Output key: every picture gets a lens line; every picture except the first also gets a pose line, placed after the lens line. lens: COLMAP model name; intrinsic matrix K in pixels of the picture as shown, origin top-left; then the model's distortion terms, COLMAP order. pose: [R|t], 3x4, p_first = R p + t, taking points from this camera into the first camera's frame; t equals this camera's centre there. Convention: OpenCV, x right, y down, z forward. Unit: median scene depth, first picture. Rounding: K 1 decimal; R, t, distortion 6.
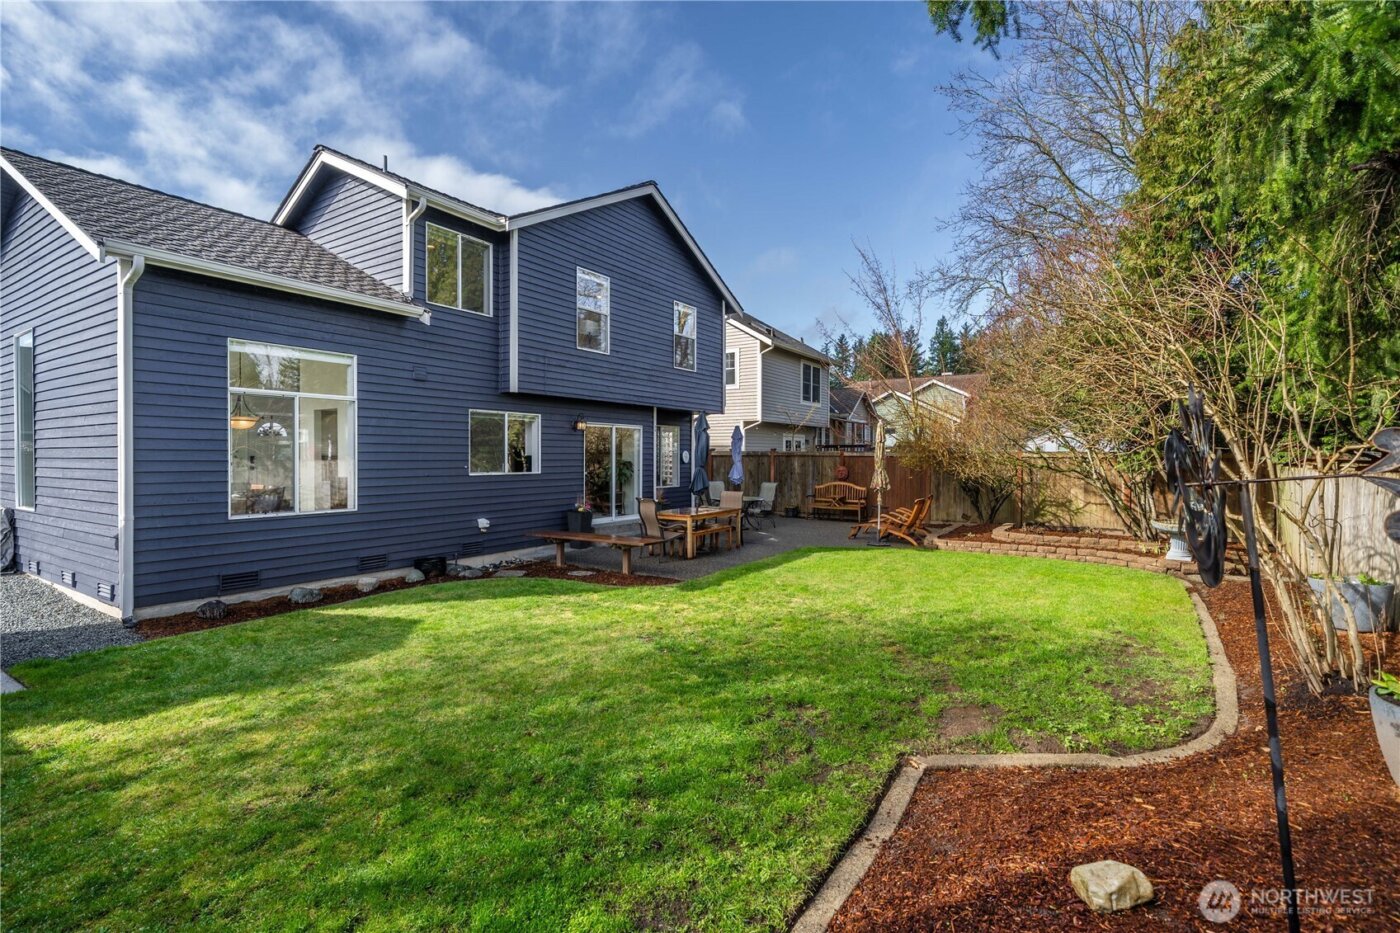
lens RADIAL K [[648.3, 0, 702.8], [0, 648.3, 459.0], [0, 0, 1]] dist [0.001314, 0.000273]
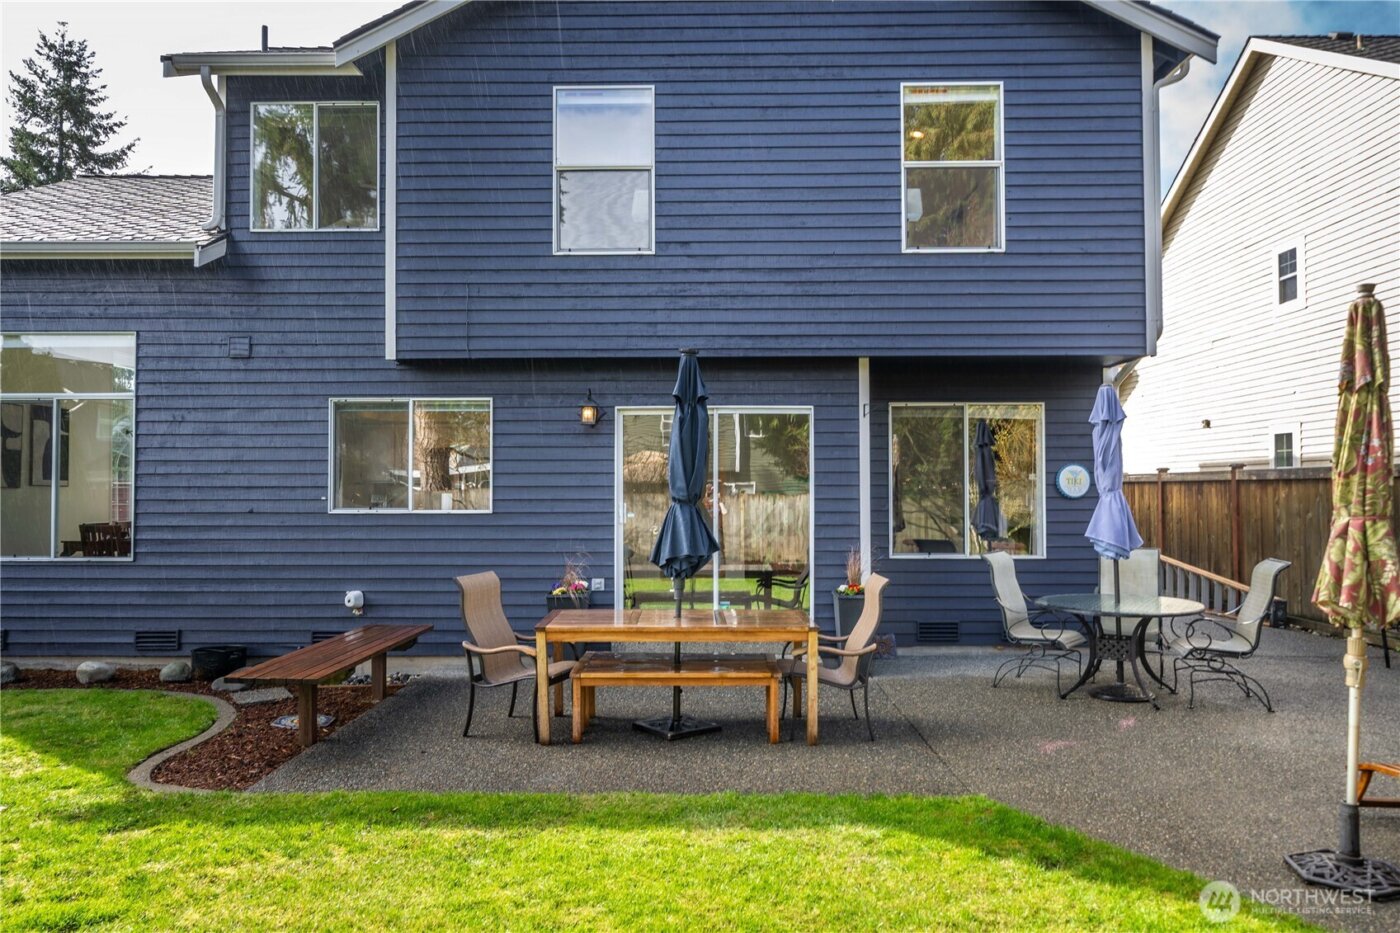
lens RADIAL K [[967.4, 0, 698.1], [0, 967.4, 474.0], [0, 0, 1]] dist [-0.004495, -0.004362]
pose [[0.531143, -0.022444, -0.846985, 0.536538], [-0.000735, 0.999637, -0.026950, 0.013443], [0.847282, 0.014937, 0.530934, 0.817501]]
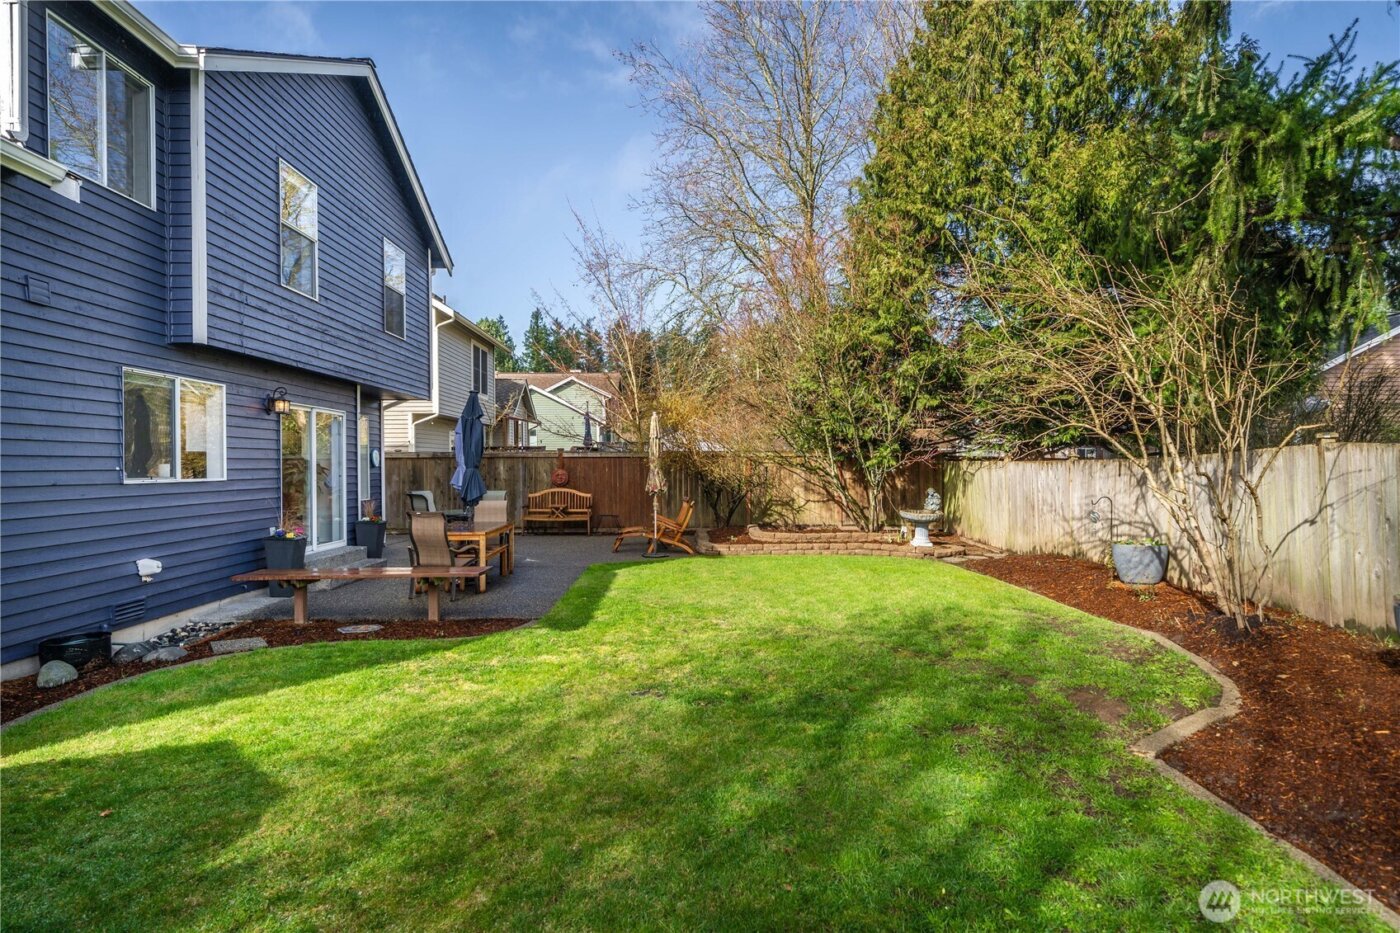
lens RADIAL K [[748.0, 0, 697.2], [0, 748.0, 468.6], [0, 0, 1]] dist [0.001165, 0.000905]
pose [[0.825491, -0.012315, 0.564281, -0.314885], [0.013125, 0.999910, 0.002621, 0.016703], [-0.564263, 0.005242, 0.825578, 0.178703]]
